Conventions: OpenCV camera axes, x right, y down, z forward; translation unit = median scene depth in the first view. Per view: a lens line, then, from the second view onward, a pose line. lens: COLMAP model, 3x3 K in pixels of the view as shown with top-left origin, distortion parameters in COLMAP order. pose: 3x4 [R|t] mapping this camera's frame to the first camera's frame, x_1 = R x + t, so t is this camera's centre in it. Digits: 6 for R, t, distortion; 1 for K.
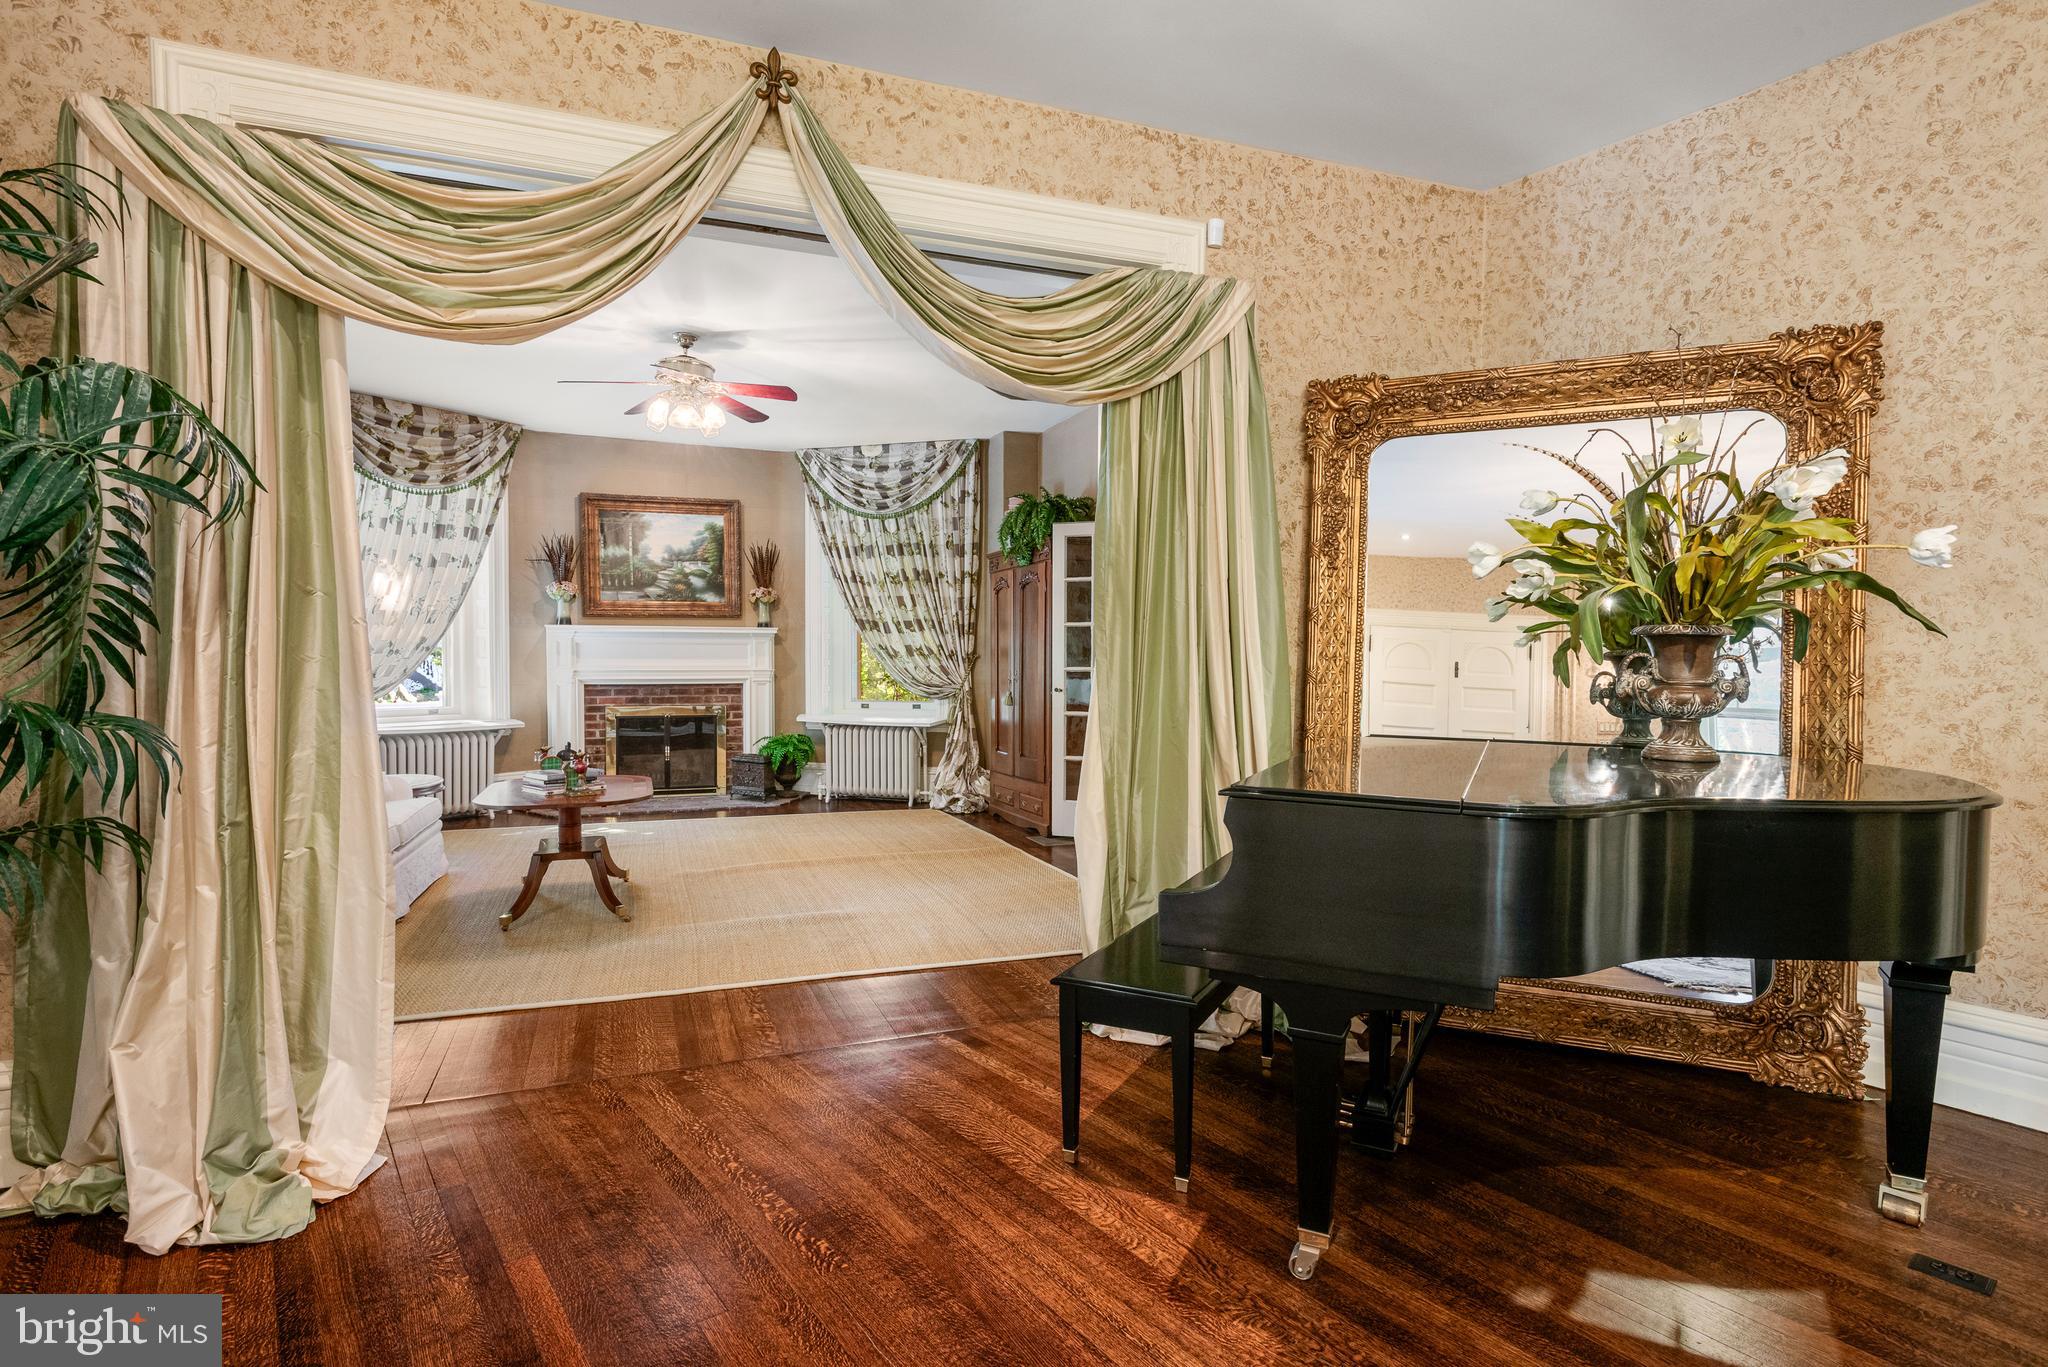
lens RADIAL K [[1070.7, 0, 1024.0], [0, 1070.7, 683.5], [0, 0, 1]] dist [0.016365, -0.000853]
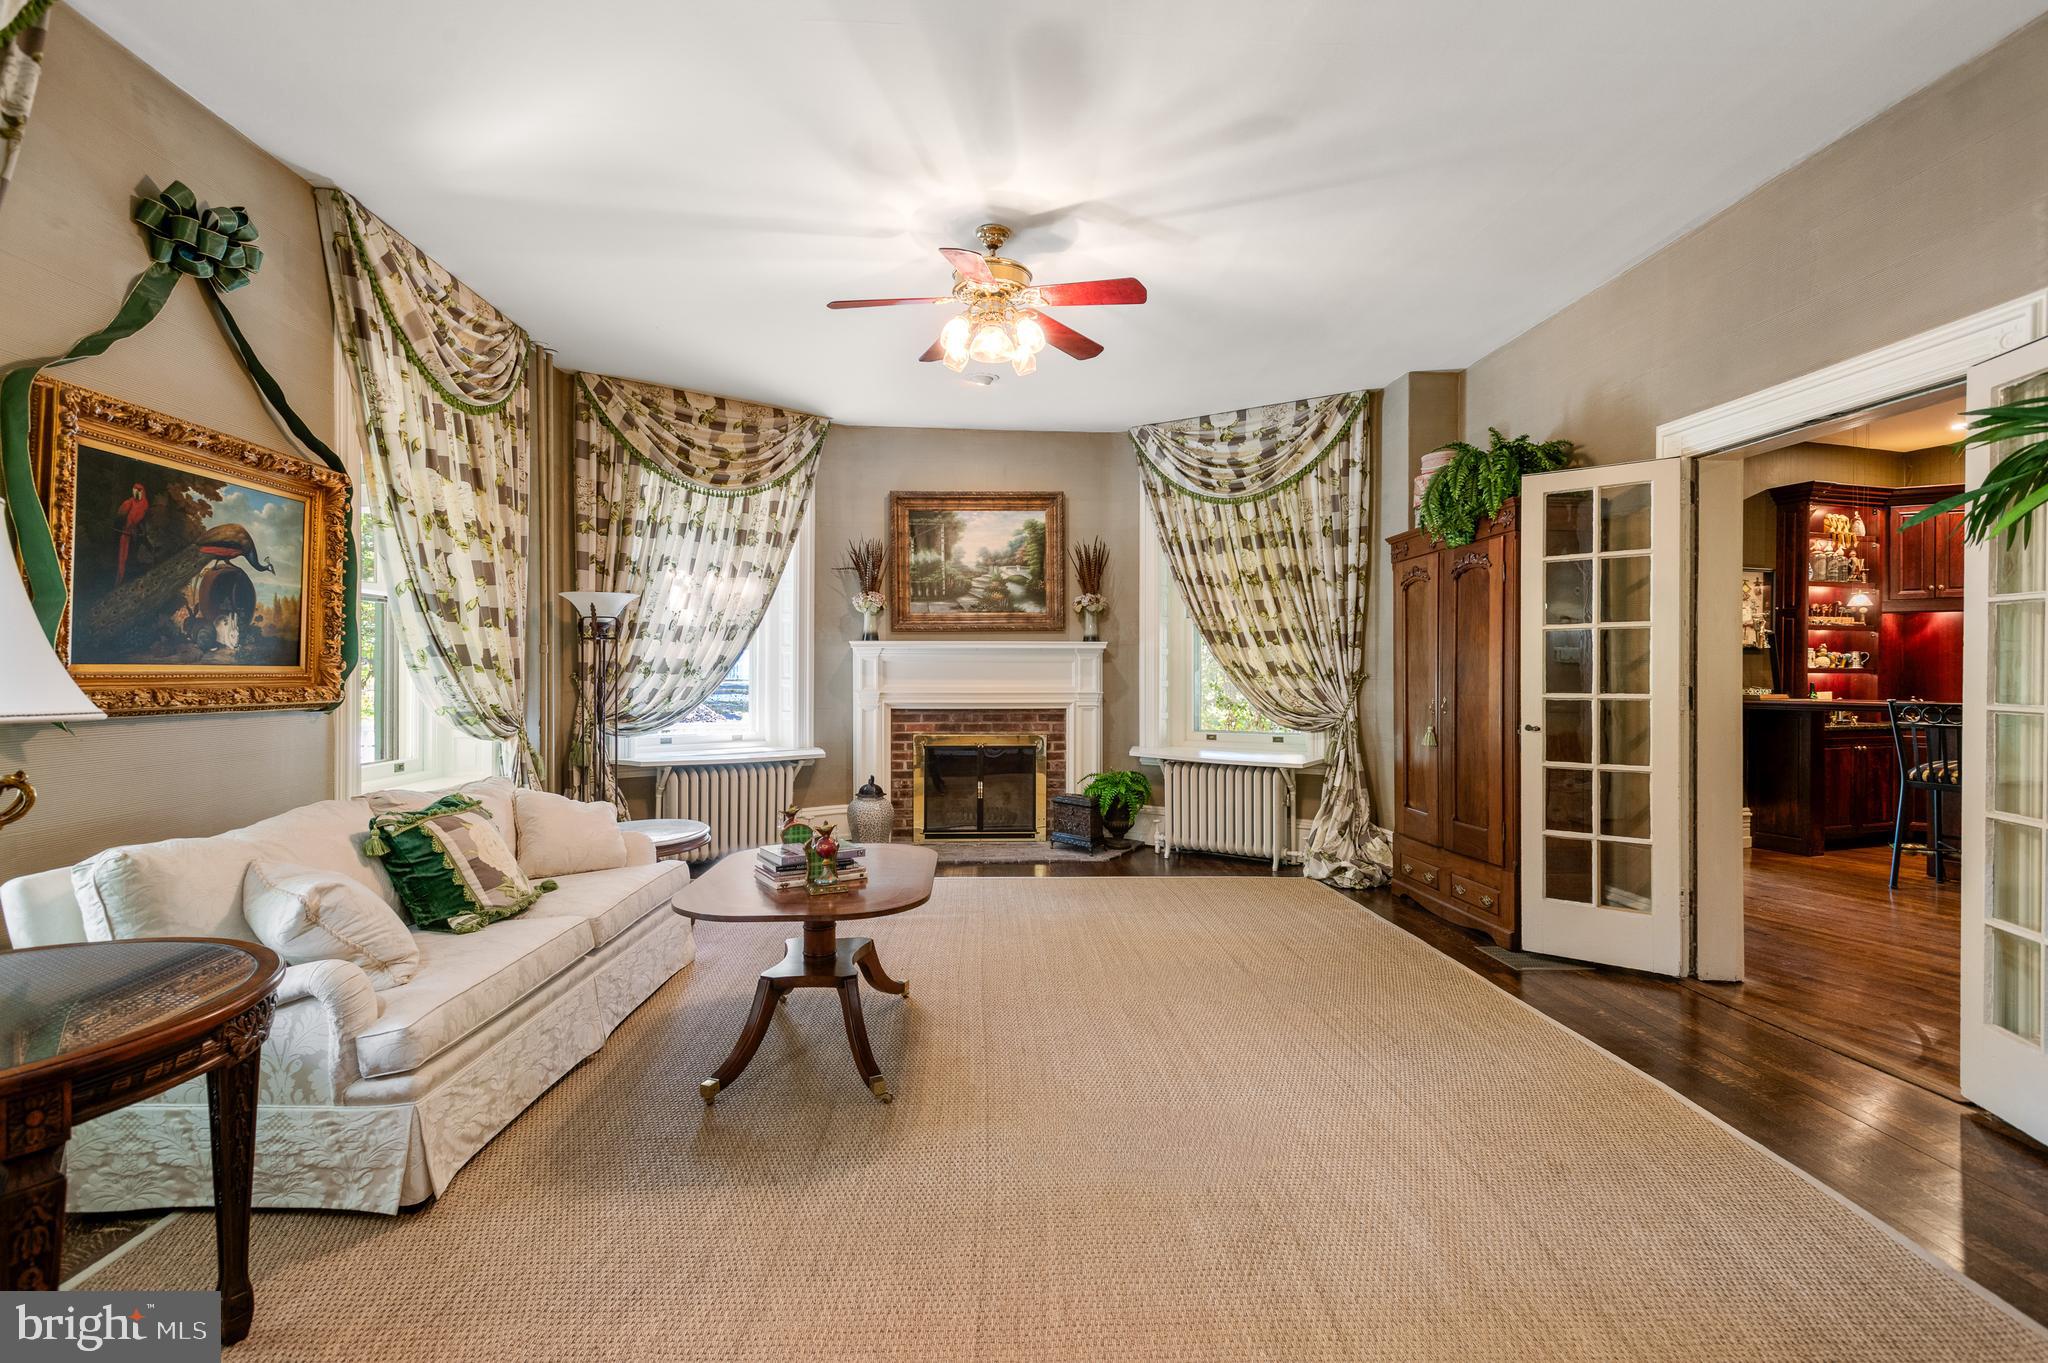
lens RADIAL K [[998.5, 0, 1045.5], [0, 998.5, 673.0], [0, 0, 1]] dist [-0.000254, -0.000112]
pose [[0.962036, -0.001592, -0.272918, -0.067512], [-0.005913, 0.999627, -0.026671, -0.007340], [0.272859, 0.027272, 0.961668, 0.254815]]
